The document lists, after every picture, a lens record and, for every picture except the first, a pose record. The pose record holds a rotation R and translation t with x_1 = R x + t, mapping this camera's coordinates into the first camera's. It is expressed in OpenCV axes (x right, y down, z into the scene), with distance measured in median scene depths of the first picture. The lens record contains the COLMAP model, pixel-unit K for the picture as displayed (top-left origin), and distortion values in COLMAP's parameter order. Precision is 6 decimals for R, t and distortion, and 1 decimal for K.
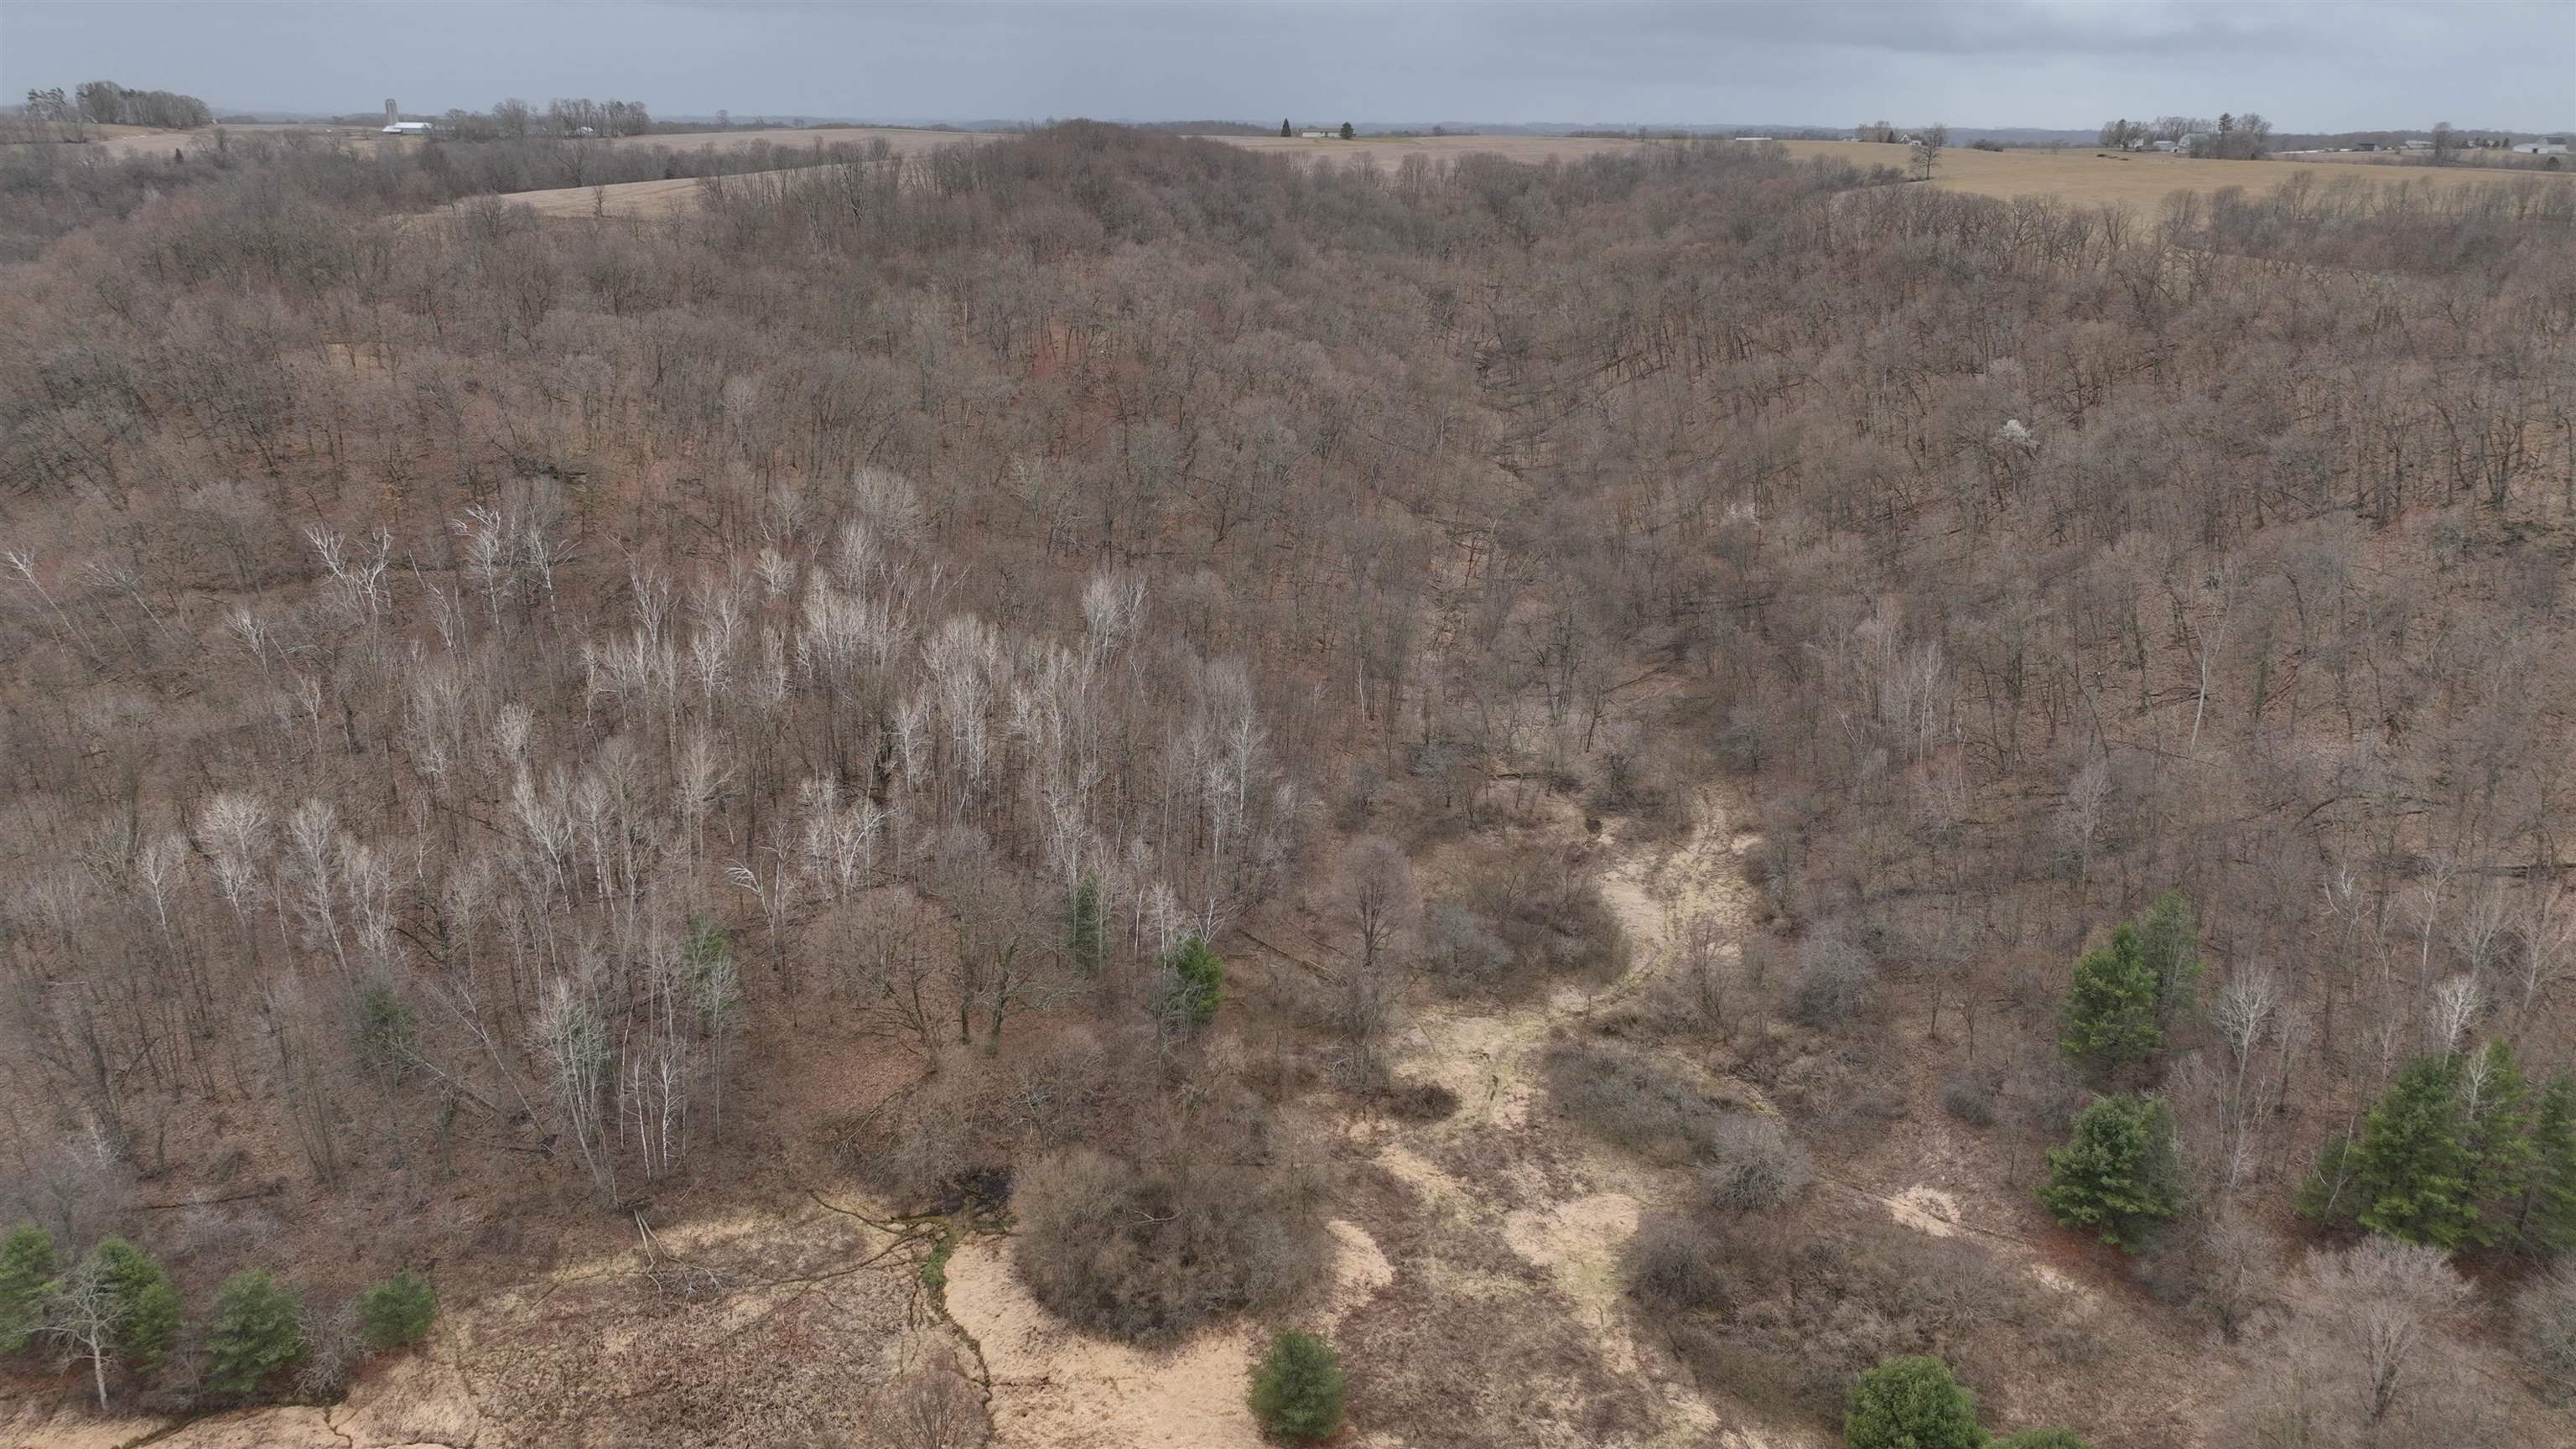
lens RADIAL K [[1814.1, 0, 1289.8], [0, 1814.1, 727.5], [0, 0, 1]] dist [-0.002640, 0.019291]
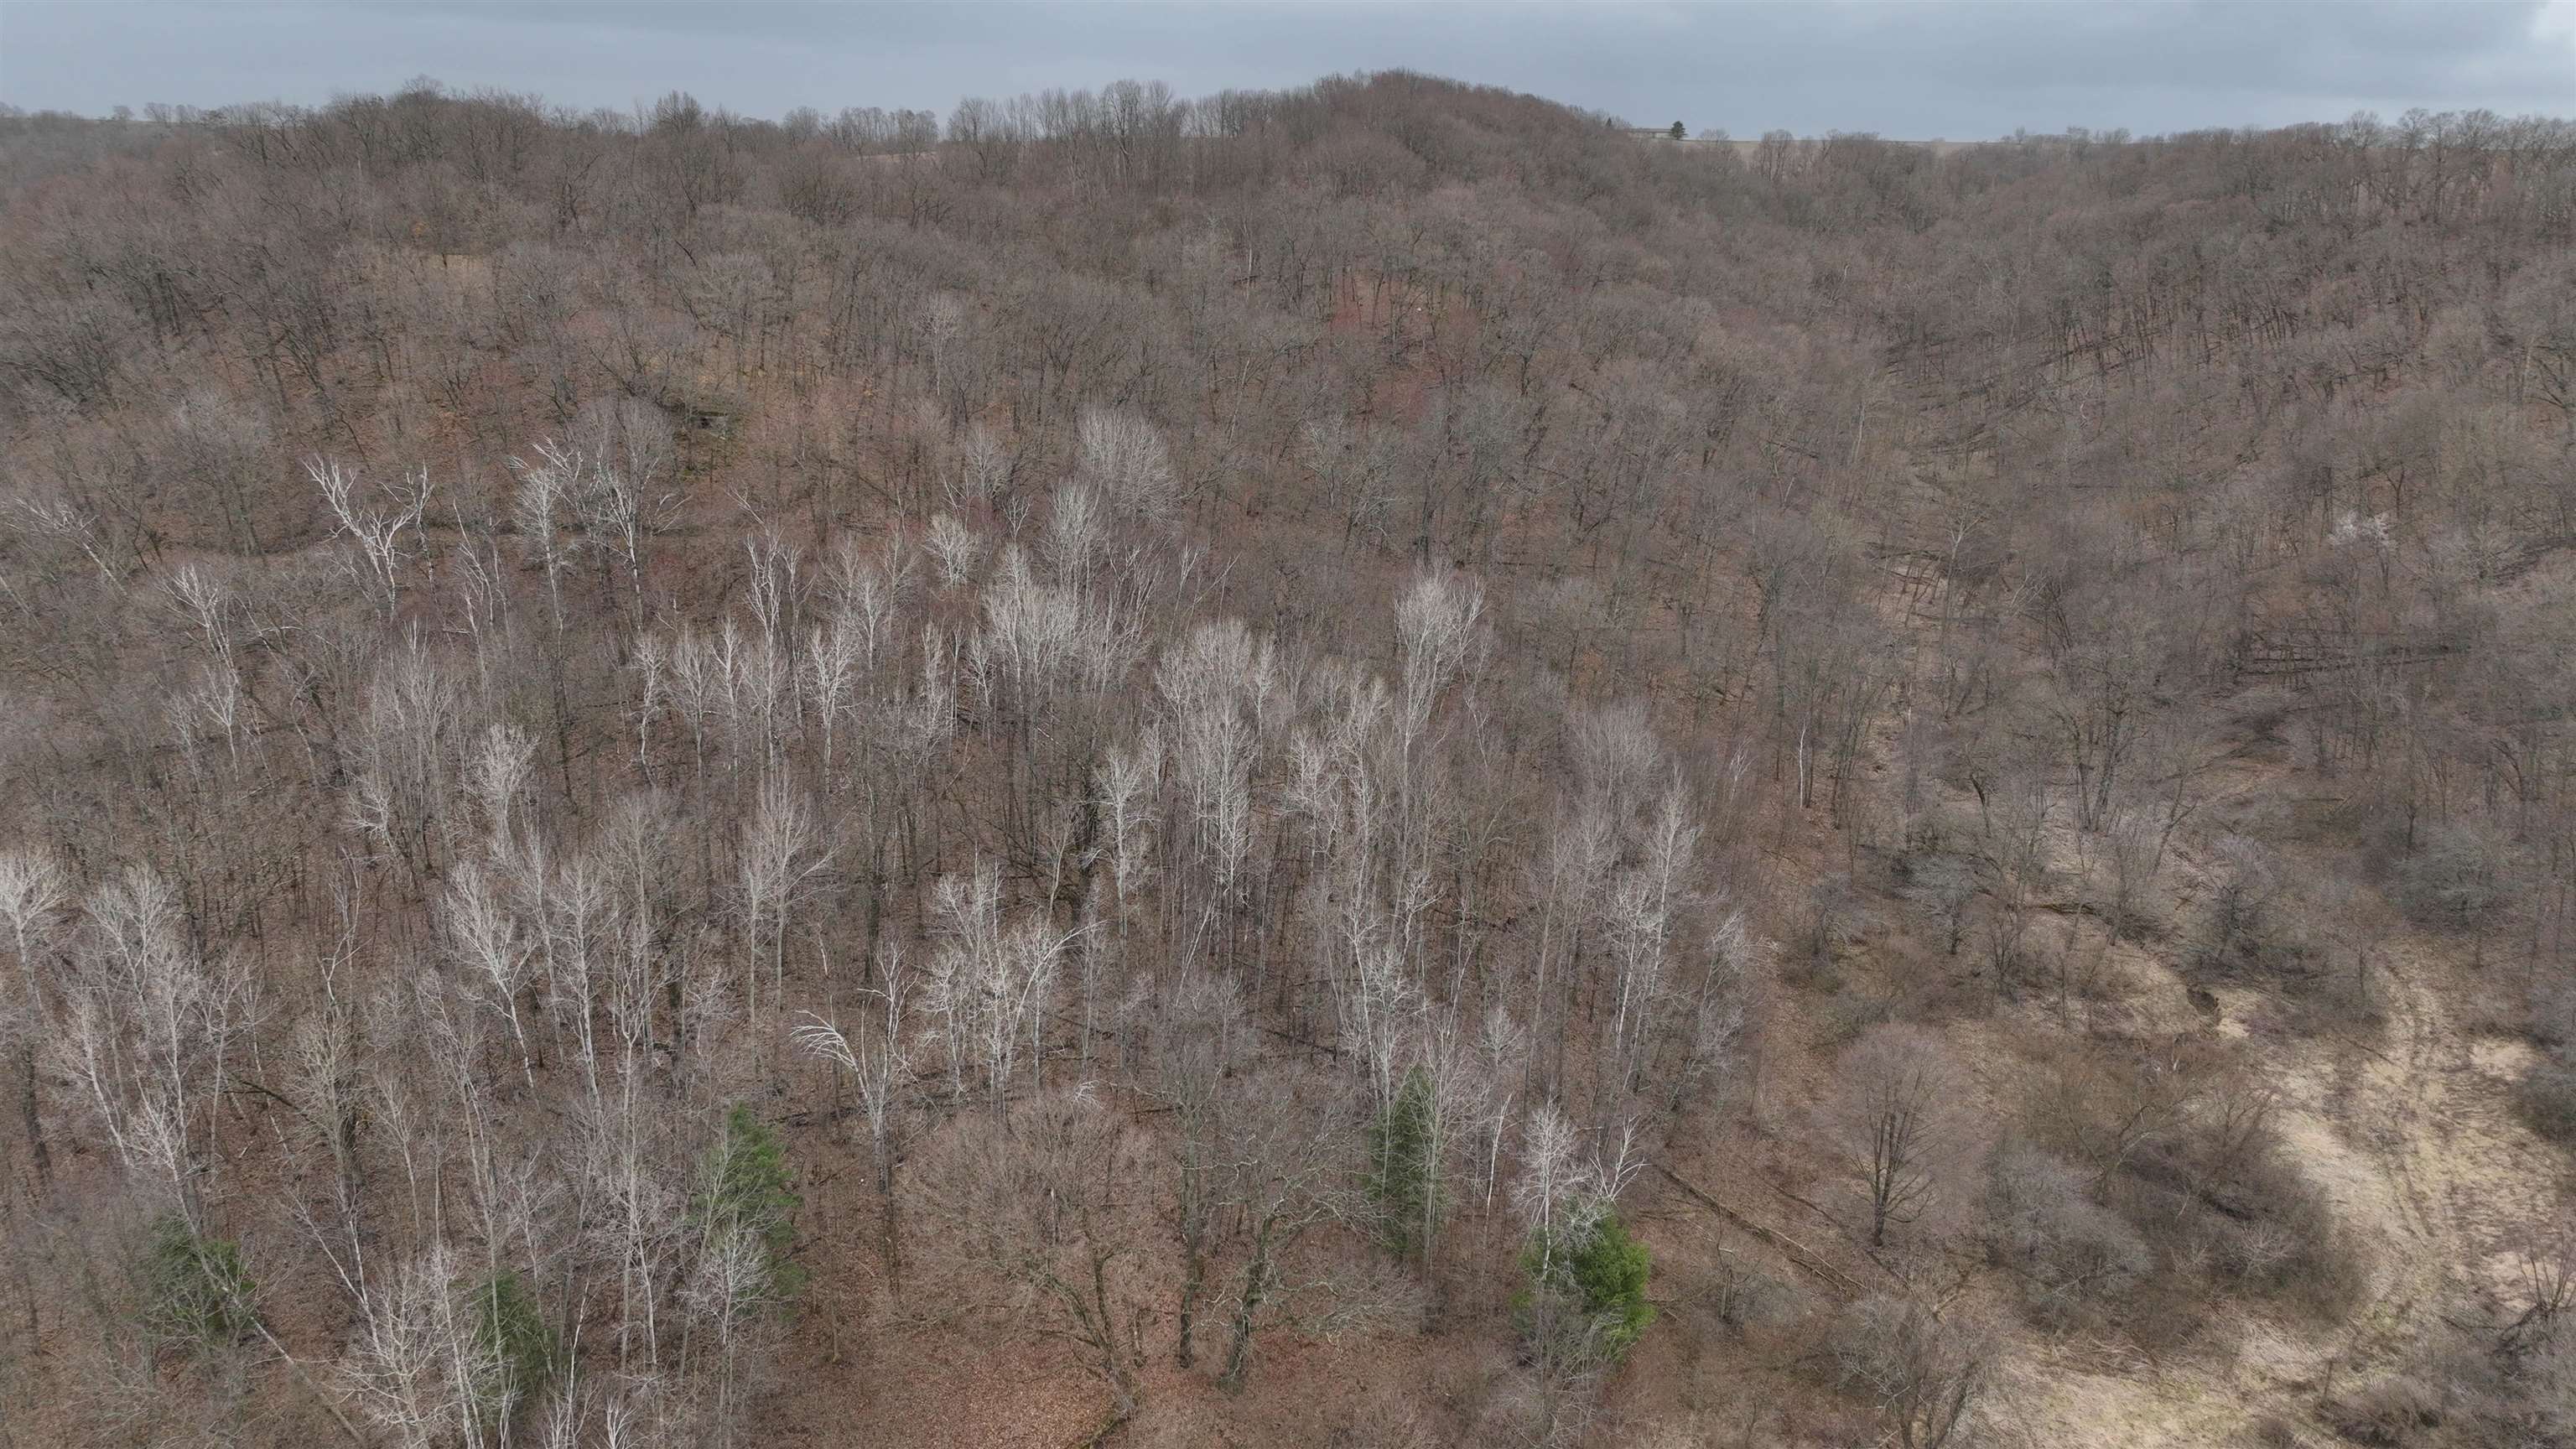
lens RADIAL K [[1814.1, 0, 1288.3], [0, 1814.1, 733.6], [0, 0, 1]] dist [-0.002640, 0.019291]
pose [[0.988457, 0.047215, -0.143953, -0.072381], [-0.050696, 0.998502, -0.020605, -0.011224], [0.142765, 0.027665, 0.989370, 0.426921]]
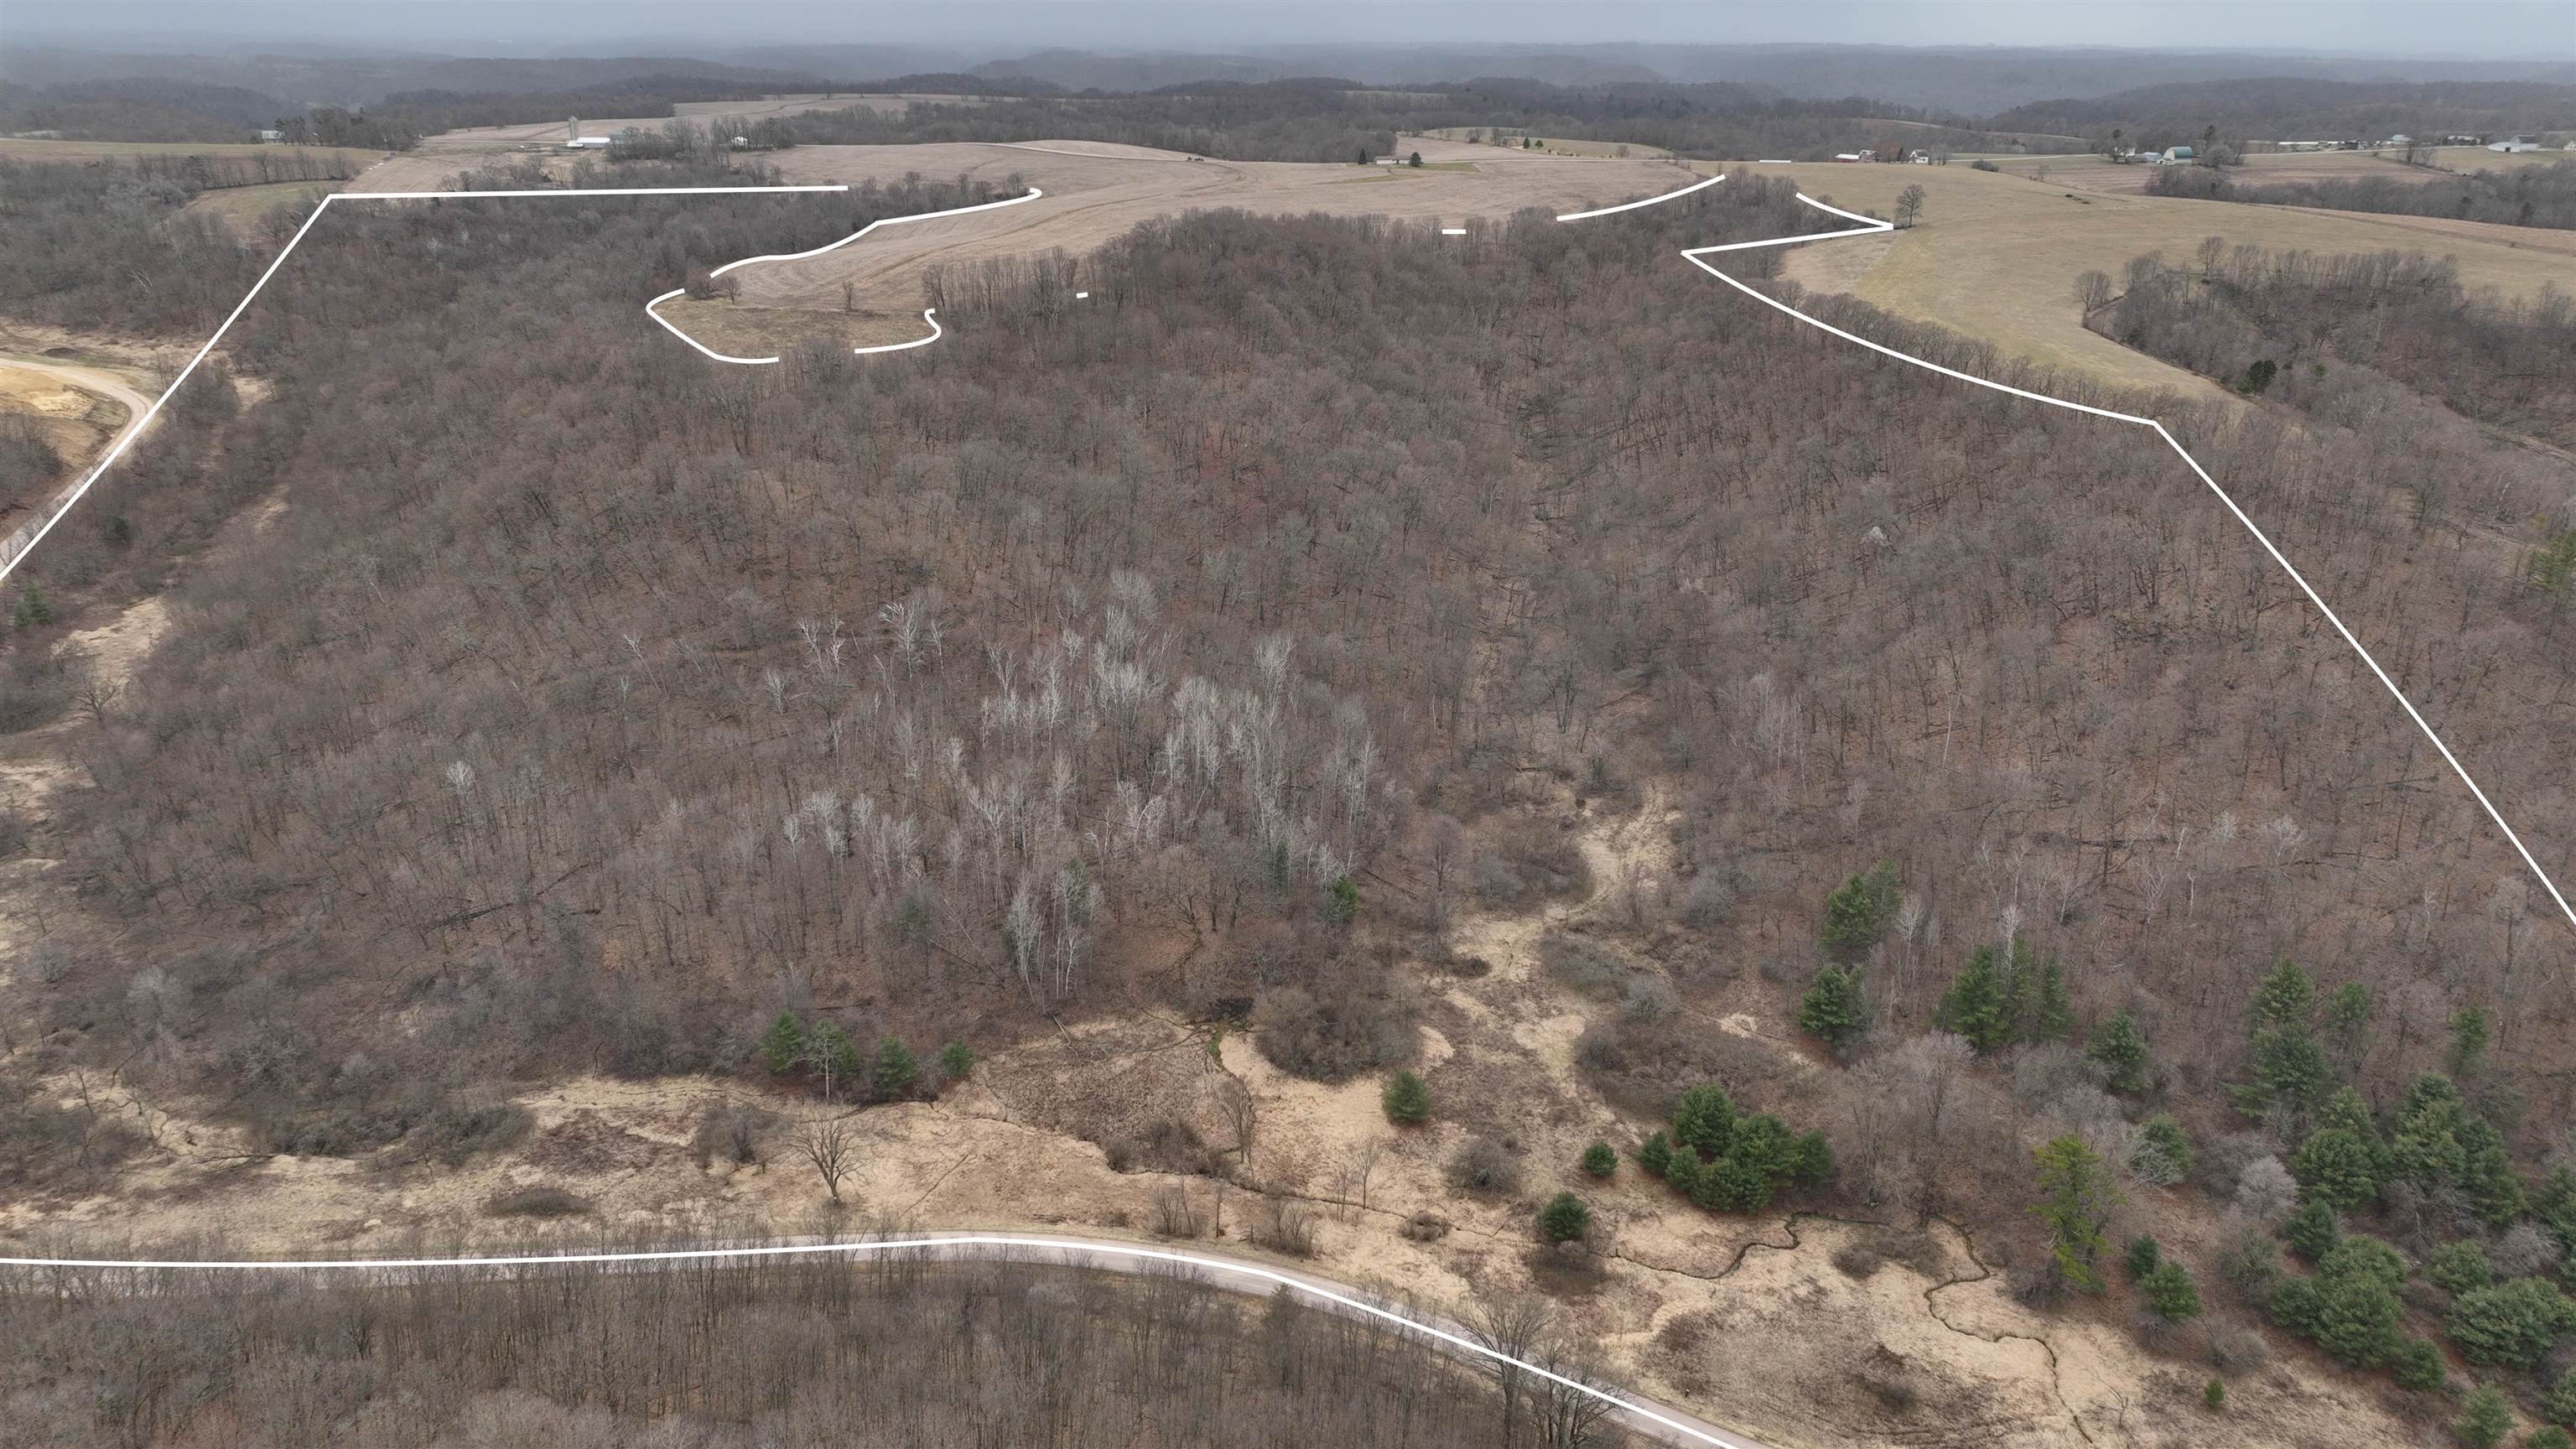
lens RADIAL K [[1814.1, 0, 1288.0], [0, 1814.1, 725.5], [0, 0, 1]] dist [-0.002640, 0.019291]
pose [[0.999504, 0.008135, -0.030437, -0.051869], [-0.006724, 0.998910, 0.046190, -0.108497], [0.030780, -0.045963, 0.998469, -0.747475]]
